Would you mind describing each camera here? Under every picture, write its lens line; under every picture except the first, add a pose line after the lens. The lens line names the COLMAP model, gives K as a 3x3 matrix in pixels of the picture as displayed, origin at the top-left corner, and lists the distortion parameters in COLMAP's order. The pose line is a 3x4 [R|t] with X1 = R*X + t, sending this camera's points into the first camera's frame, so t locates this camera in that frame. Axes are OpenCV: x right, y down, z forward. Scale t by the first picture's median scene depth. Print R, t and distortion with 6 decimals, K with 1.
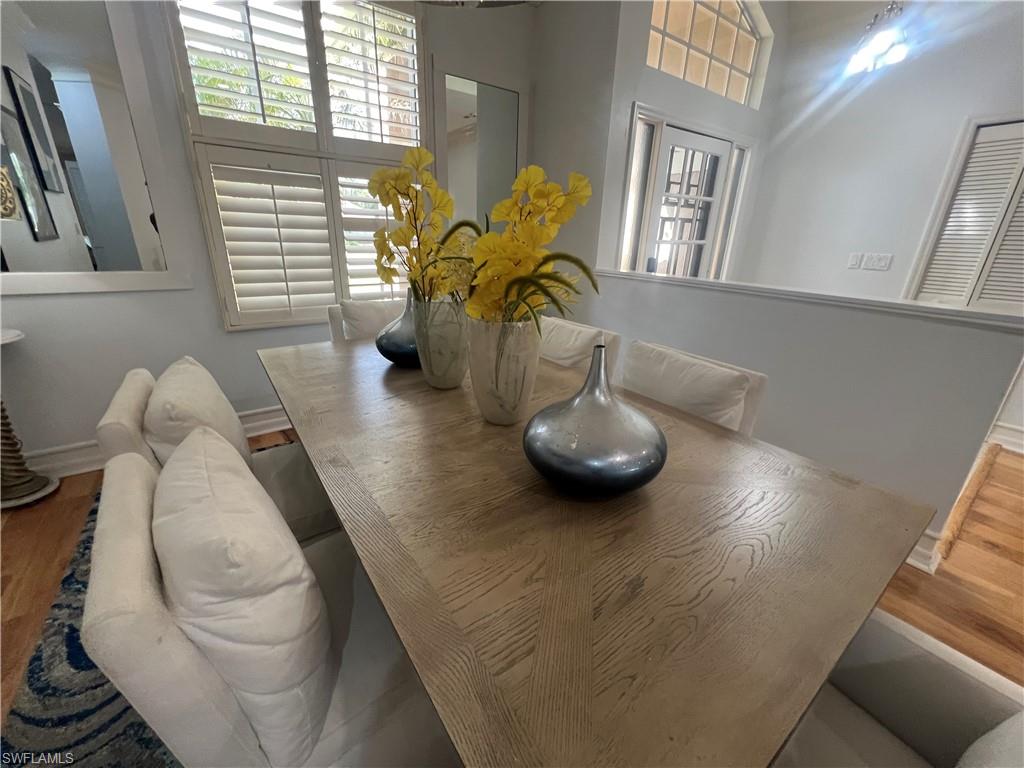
lens RADIAL K [[412.0, 0, 513.5], [0, 412.0, 384.1], [0, 0, 1]] dist [-0.001186, 0.000508]
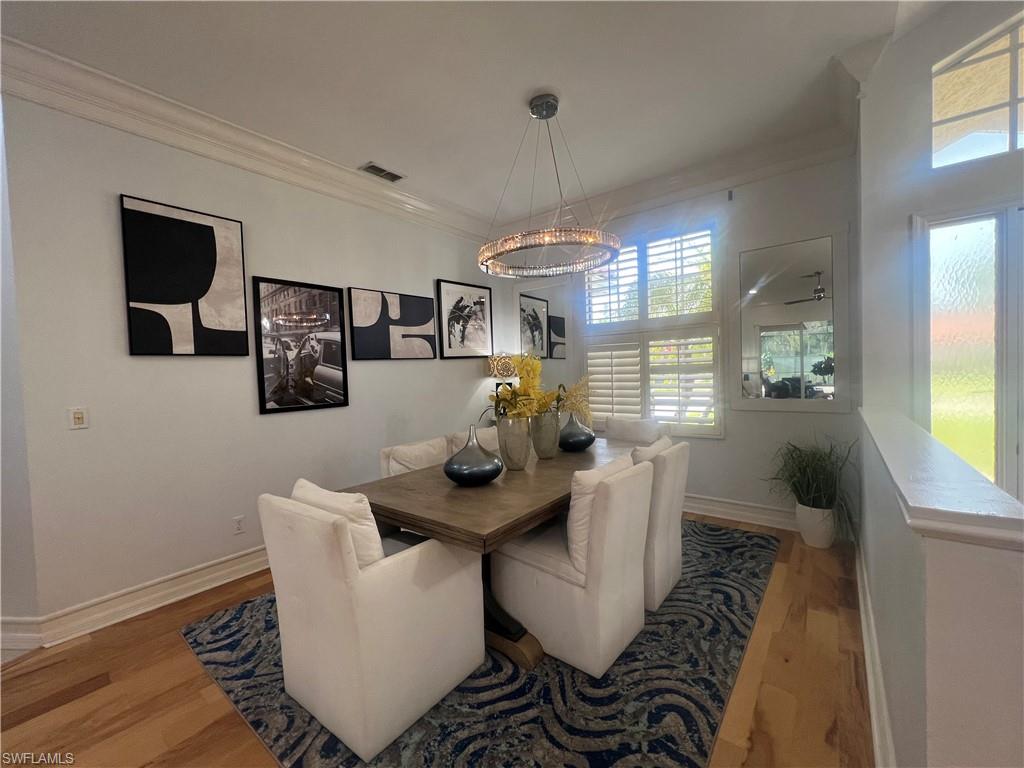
lens RADIAL K [[411.7, 0, 508.4], [0, 411.7, 384.3], [0, 0, 1]] dist [0.000284, -0.000410]
pose [[0.271434, -0.014469, -0.962348, 0.893378], [-0.288253, 0.952767, -0.095628, -0.048017], [0.918278, 0.303357, 0.254443, 0.163881]]
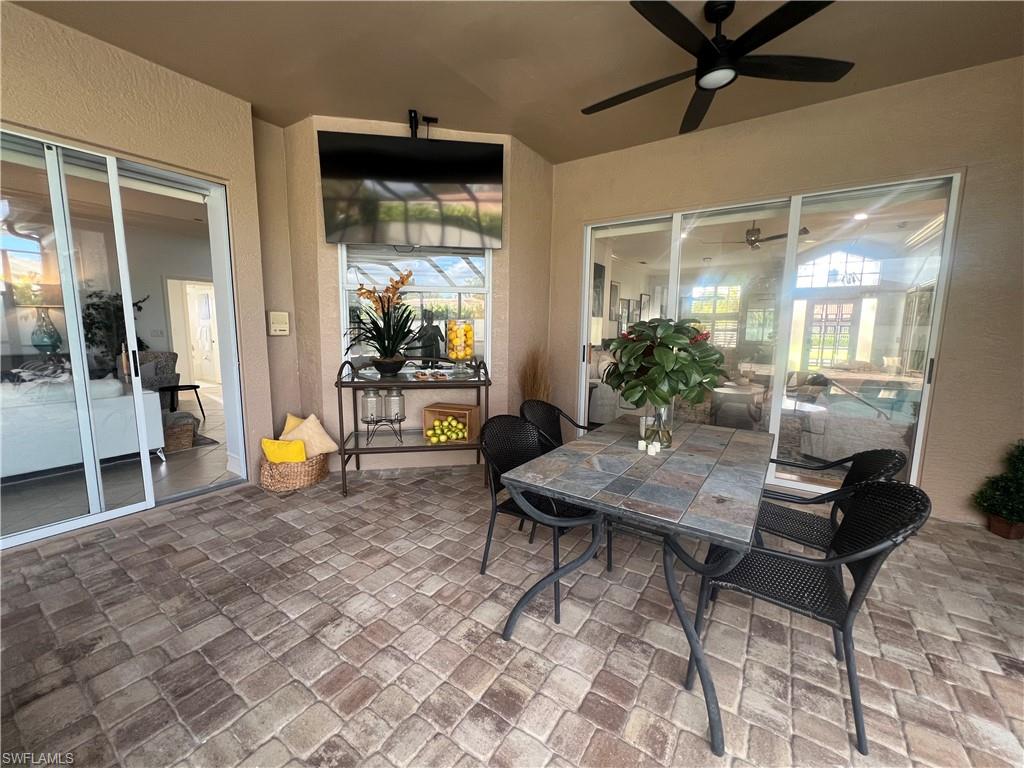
lens RADIAL K [[412.0, 0, 511.9], [0, 412.0, 383.6], [0, 0, 1]] dist [-0.001186, 0.000508]
pose [[0.343108, 0.098801, -0.934085, 3.088958], [-0.321562, 0.946718, -0.017979, 0.958056], [0.882539, 0.306535, 0.356597, -2.384236]]
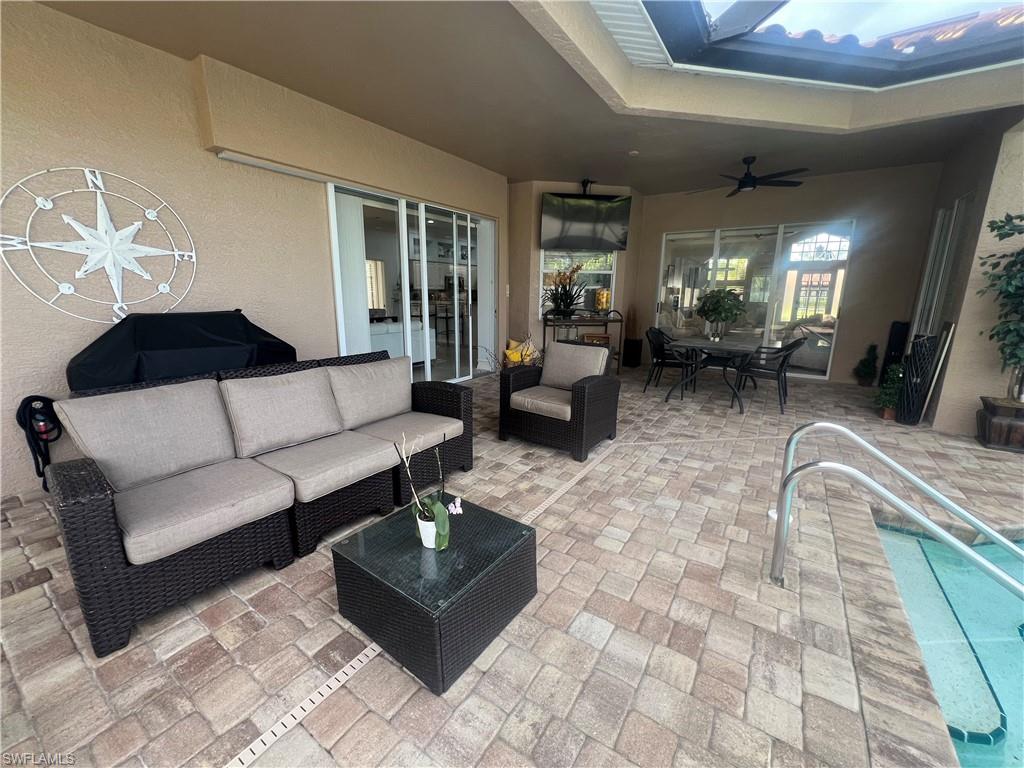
lens RADIAL K [[411.7, 0, 511.4], [0, 411.7, 384.4], [0, 0, 1]] dist [0.000284, -0.000410]
pose [[0.345866, 0.176387, -0.921555, 4.081261], [-0.318621, 0.945887, 0.061464, 1.407117], [0.882529, 0.272368, 0.383351, -3.508521]]
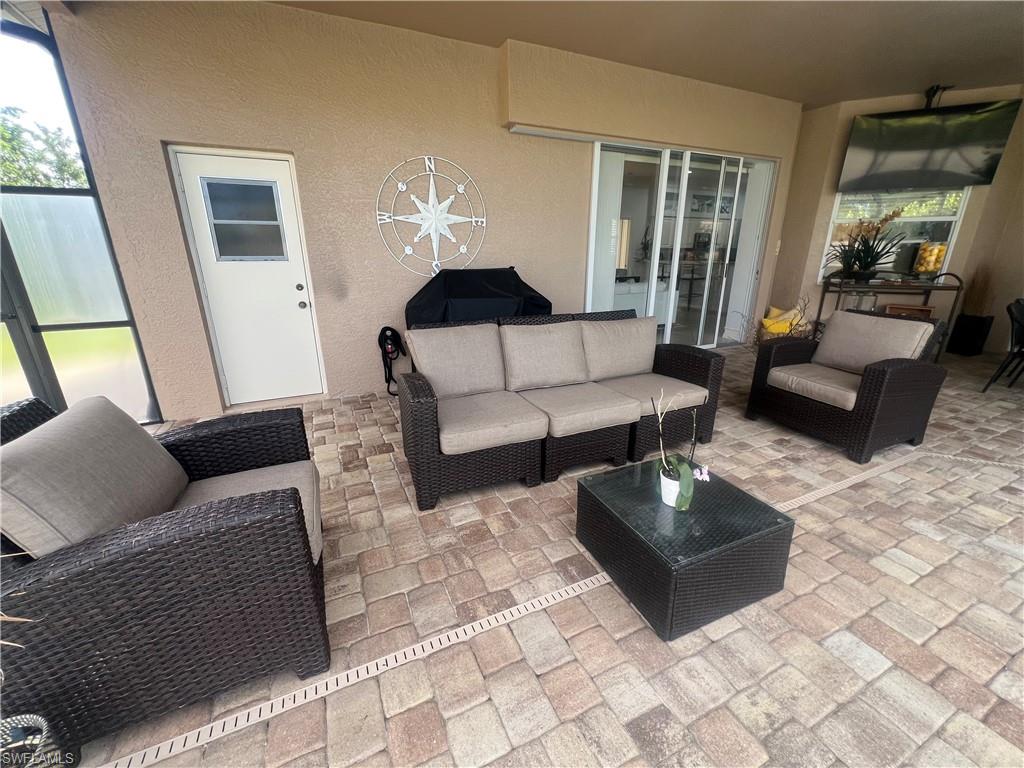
lens RADIAL K [[412.0, 0, 512.9], [0, 412.0, 383.8], [0, 0, 1]] dist [-0.001186, 0.000508]
pose [[-0.190021, 0.270036, -0.943913, 4.096889], [-0.338578, 0.884426, 0.321178, 1.429220], [0.921551, 0.380619, -0.076632, -3.548831]]
